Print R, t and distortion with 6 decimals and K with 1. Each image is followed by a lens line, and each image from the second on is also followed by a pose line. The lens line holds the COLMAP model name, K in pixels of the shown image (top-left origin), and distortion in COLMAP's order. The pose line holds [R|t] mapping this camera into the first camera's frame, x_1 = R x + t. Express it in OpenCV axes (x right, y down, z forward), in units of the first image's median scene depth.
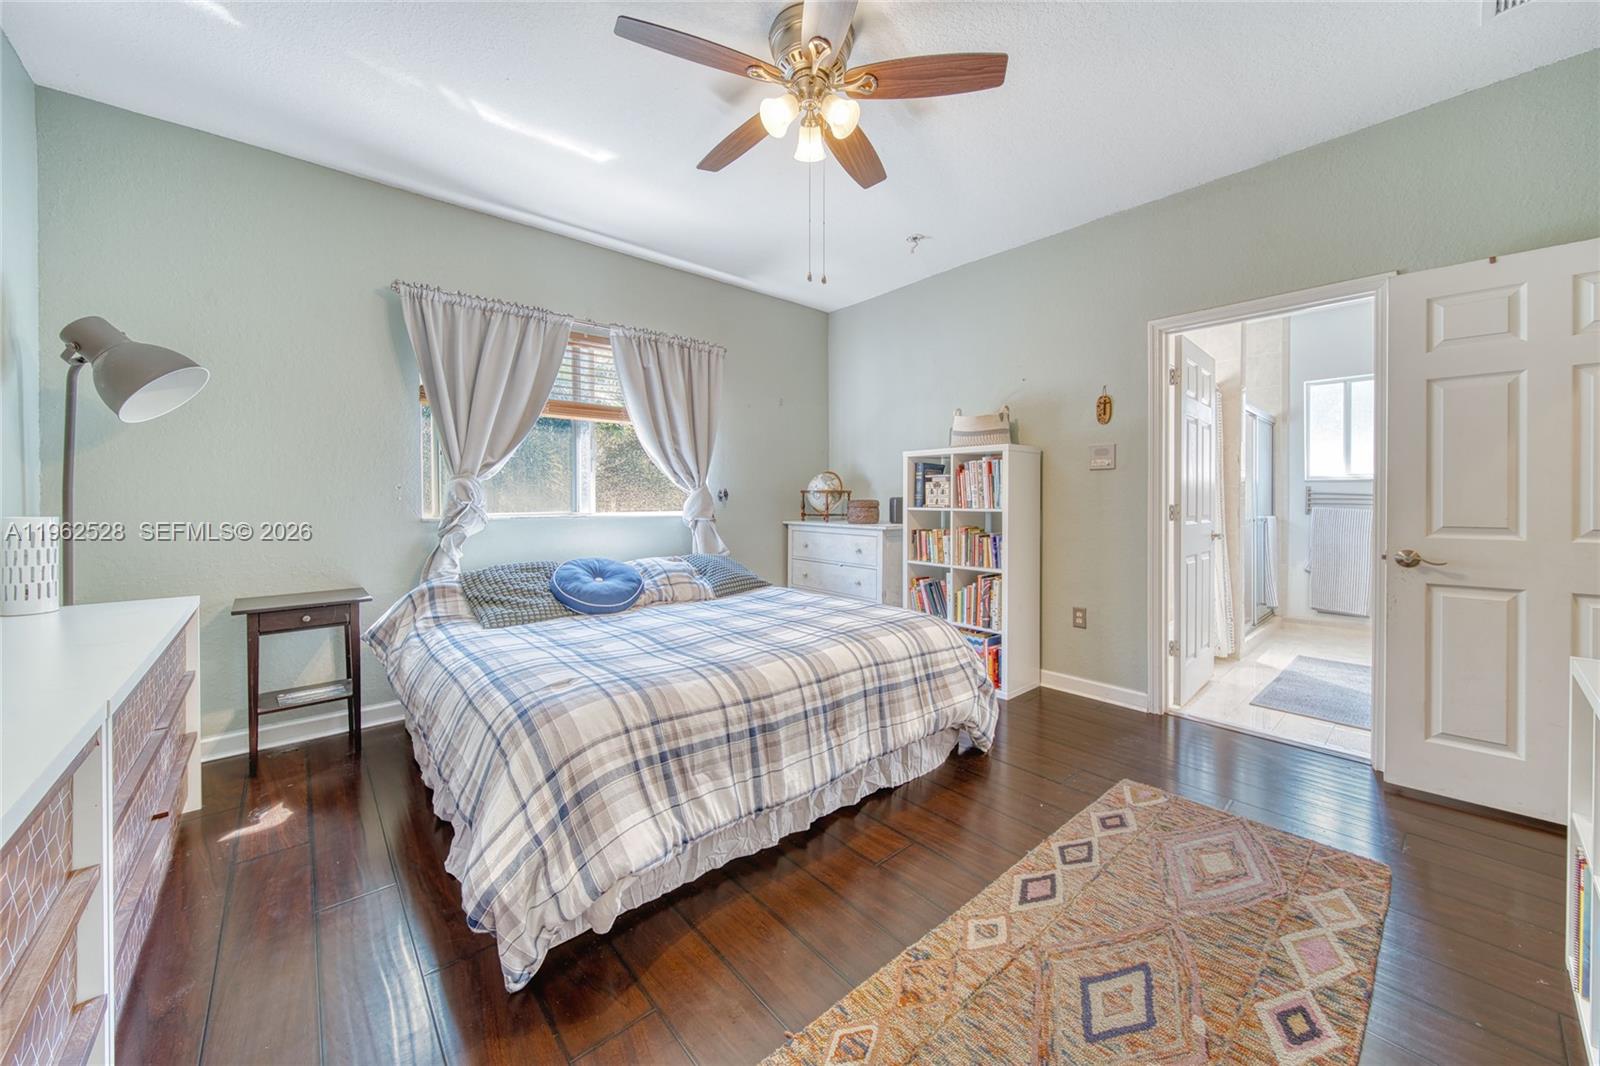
lens RADIAL K [[578.9, 0, 820.4], [0, 578.9, 500.1], [0, 0, 1]] dist [0.001675, -0.000312]
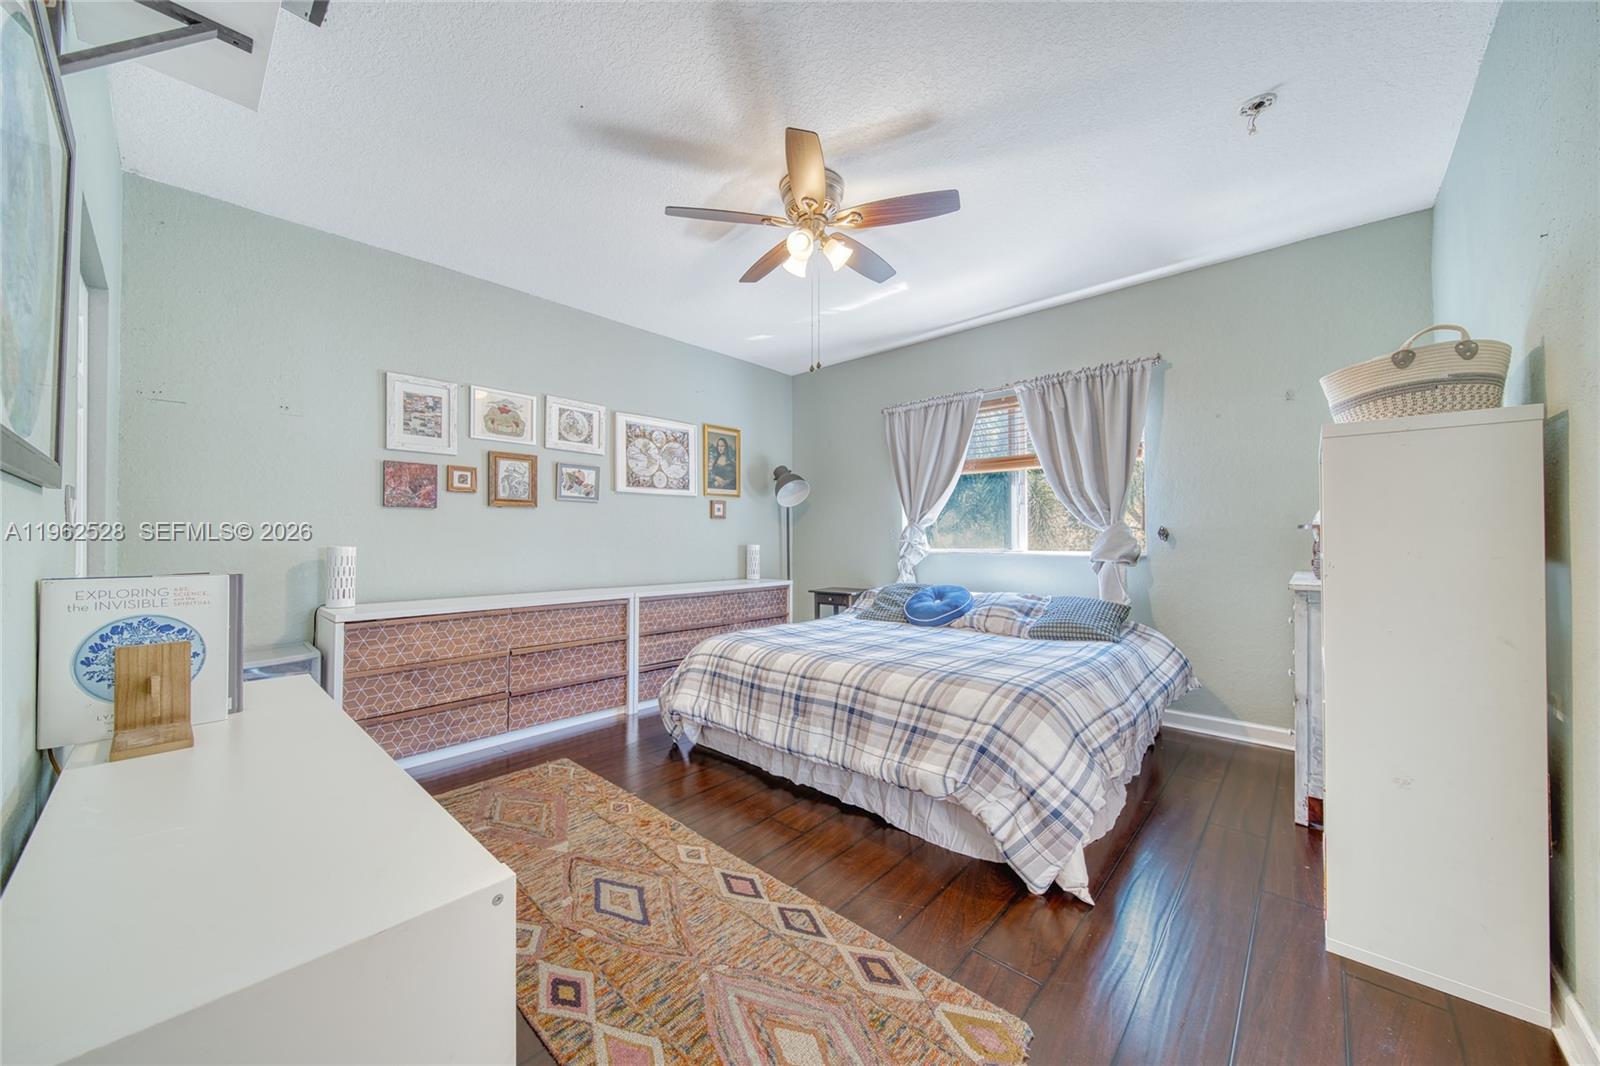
lens RADIAL K [[578.9, 0, 801.8], [0, 578.9, 534.9], [0, 0, 1]] dist [0.001675, -0.000312]
pose [[0.099111, -0.006627, -0.995054, 1.358020], [-0.004261, 0.999966, -0.007084, 0.001560], [0.995067, 0.004942, 0.099079, 0.905067]]
